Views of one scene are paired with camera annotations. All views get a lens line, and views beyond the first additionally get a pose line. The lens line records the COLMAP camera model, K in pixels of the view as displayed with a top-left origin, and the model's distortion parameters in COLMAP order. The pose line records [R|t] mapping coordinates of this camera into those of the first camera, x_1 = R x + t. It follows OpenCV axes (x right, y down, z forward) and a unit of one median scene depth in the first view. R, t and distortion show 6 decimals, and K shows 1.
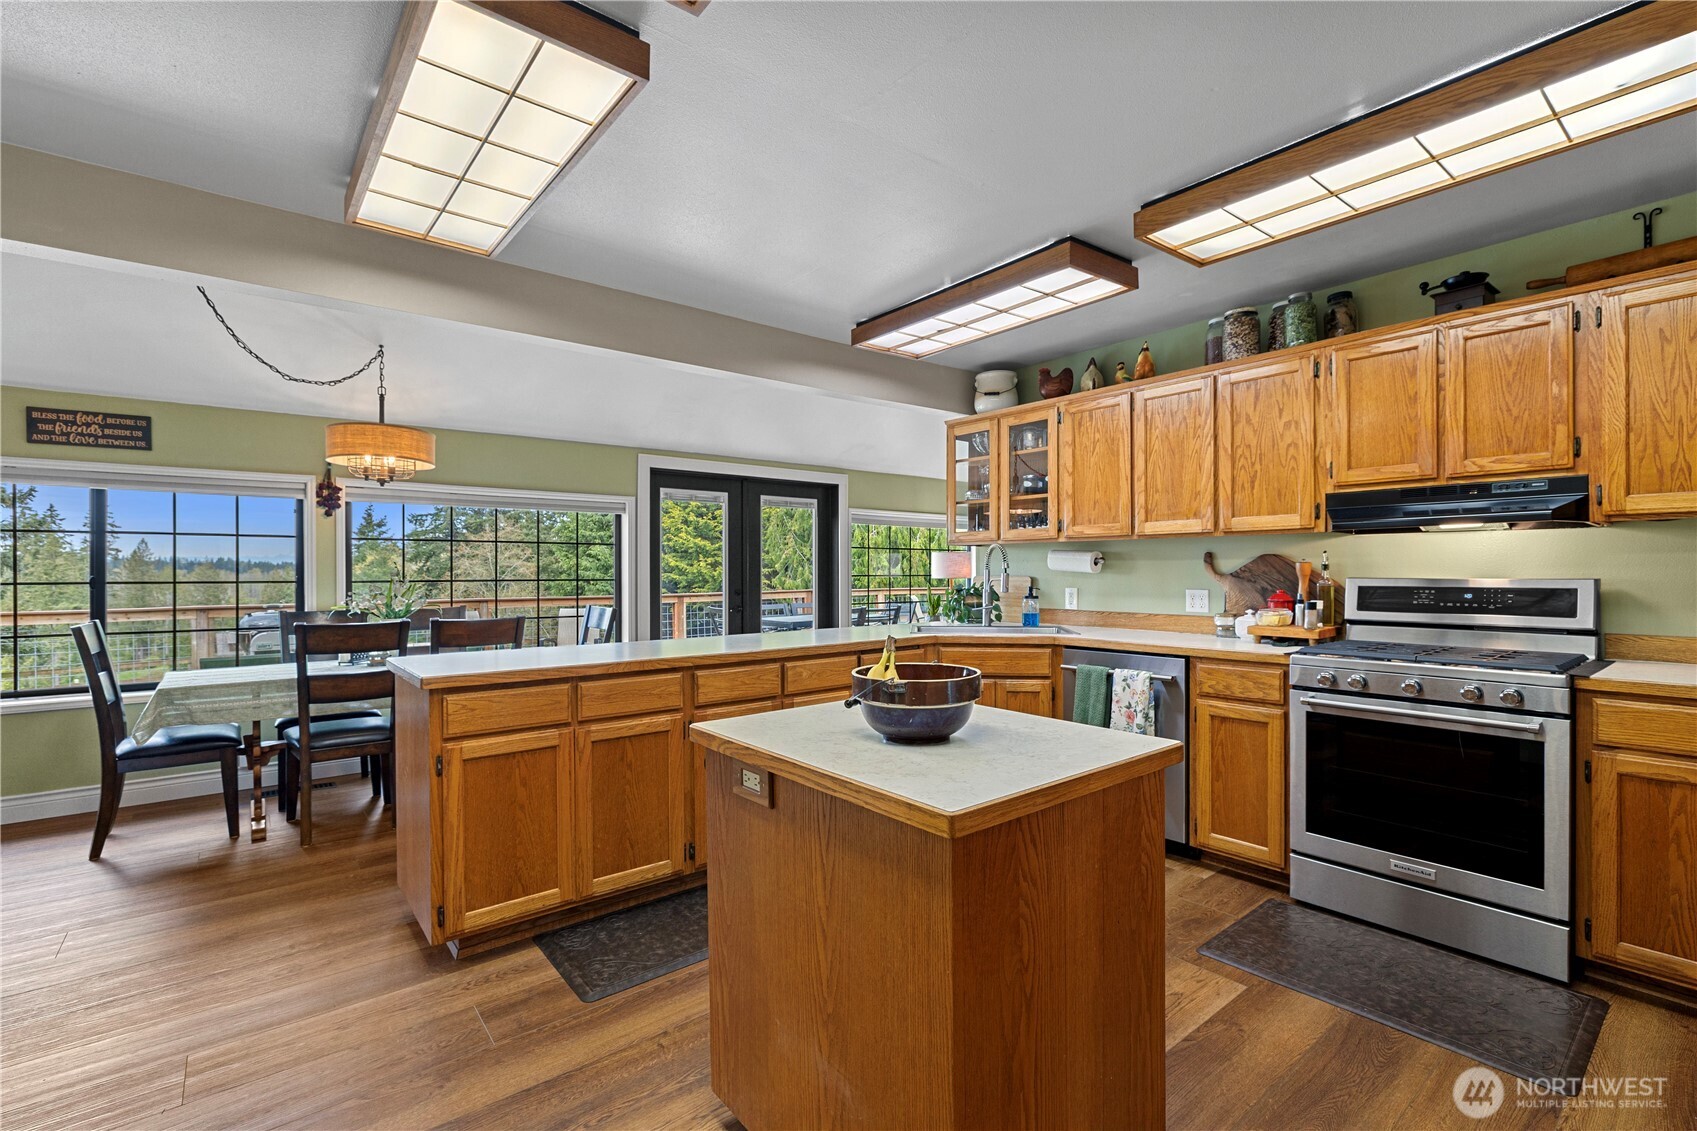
lens RADIAL K [[769.9, 0, 861.2], [0, 769.9, 571.5], [0, 0, 1]] dist [-0.006039, 0.001152]
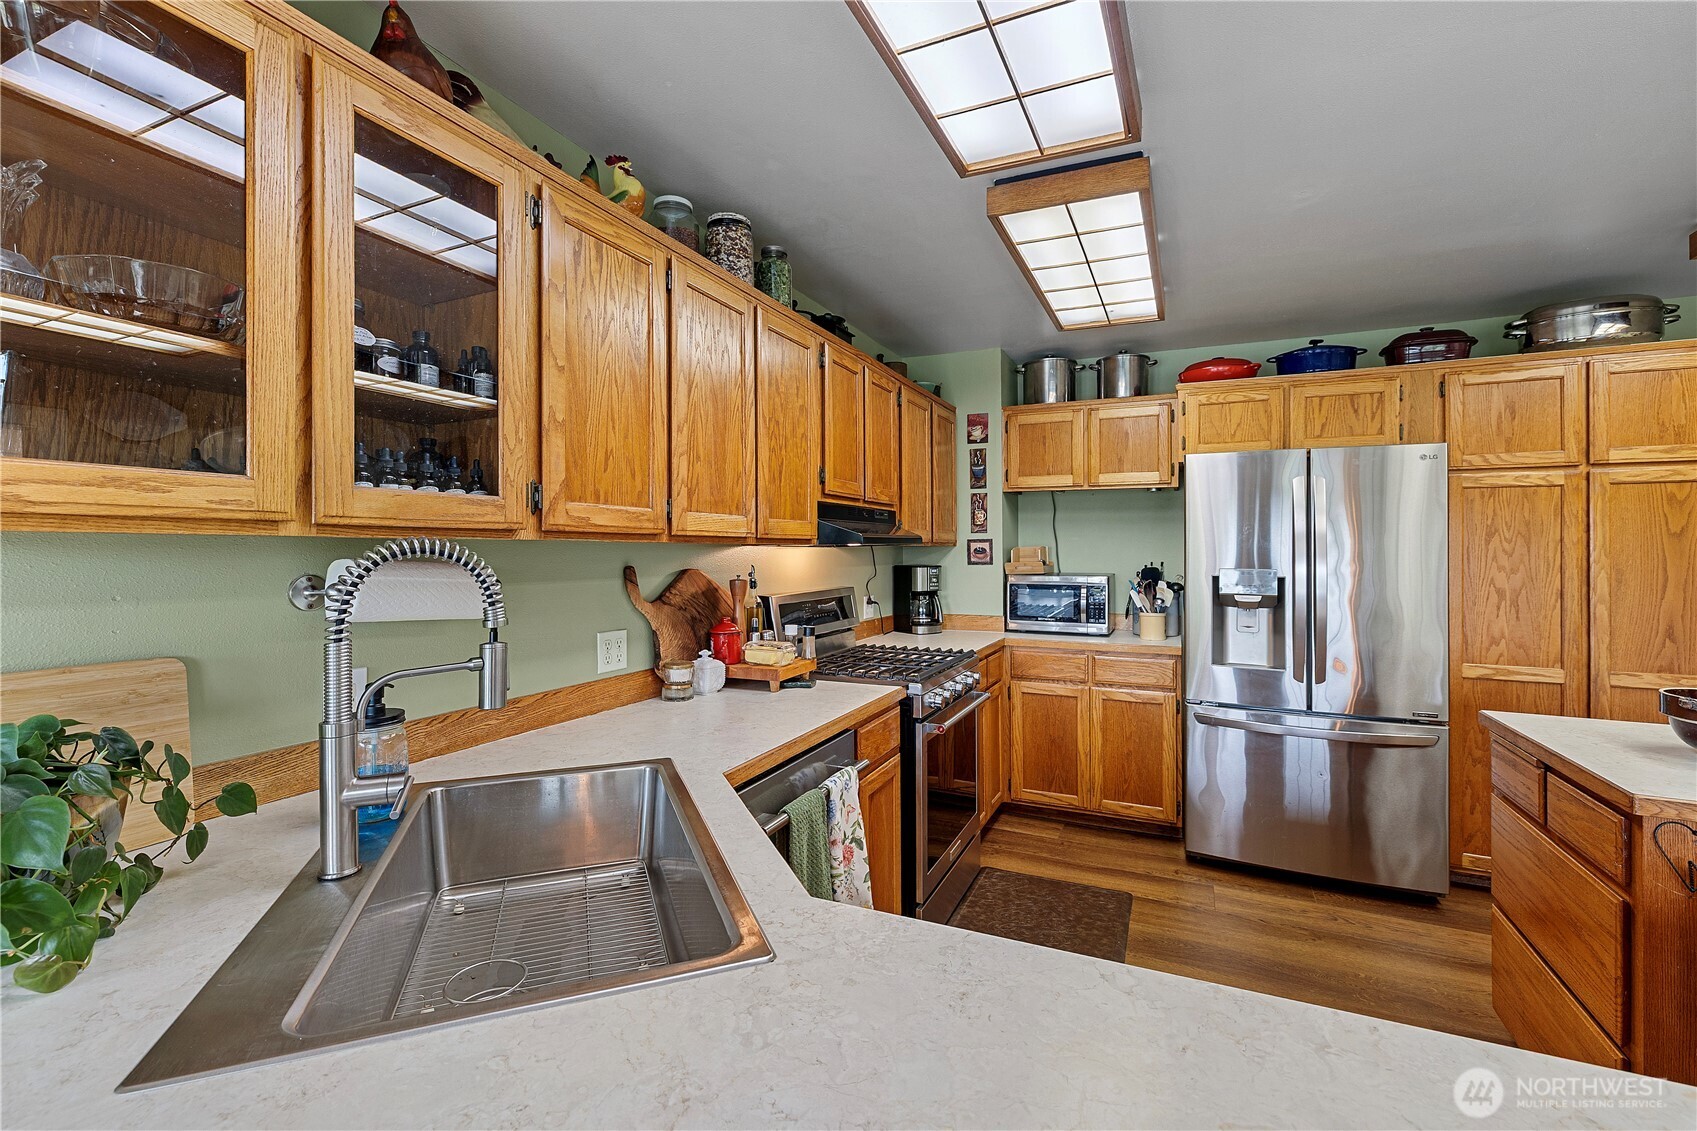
lens RADIAL K [[718.8, 0, 827.9], [0, 718.8, 544.4], [0, 0, 1]] dist [0.003630, 0.000595]
pose [[-0.403845, 0.011601, 0.914754, -0.131583], [0.004115, 0.999933, -0.010865, -0.037287], [-0.914818, -0.000624, -0.403866, 1.154610]]
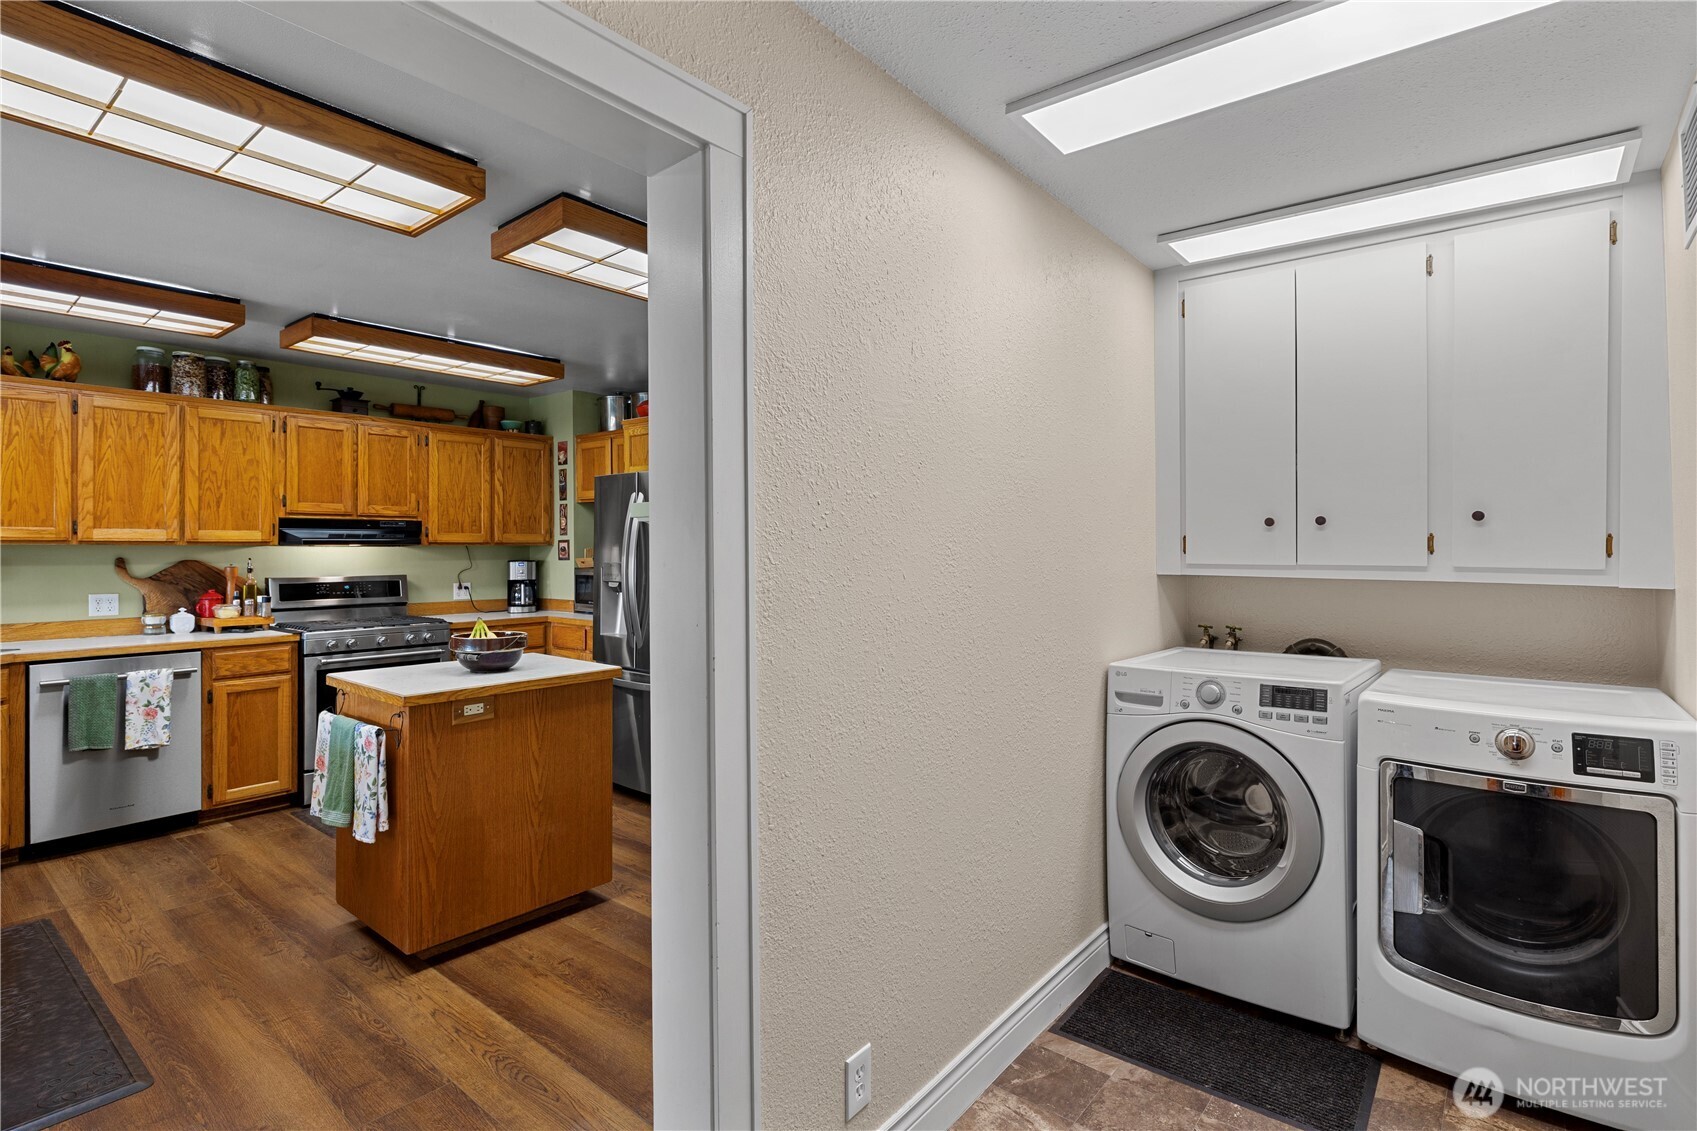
lens RADIAL K [[790.8, 0, 817.0], [0, 790.8, 545.0], [0, 0, 1]] dist [-0.009043, 0.002706]
pose [[-0.176932, 0.013528, 0.984130, -0.836896], [0.007437, 0.999895, -0.012408, -0.023425], [-0.984195, 0.005123, -0.177015, 0.262702]]
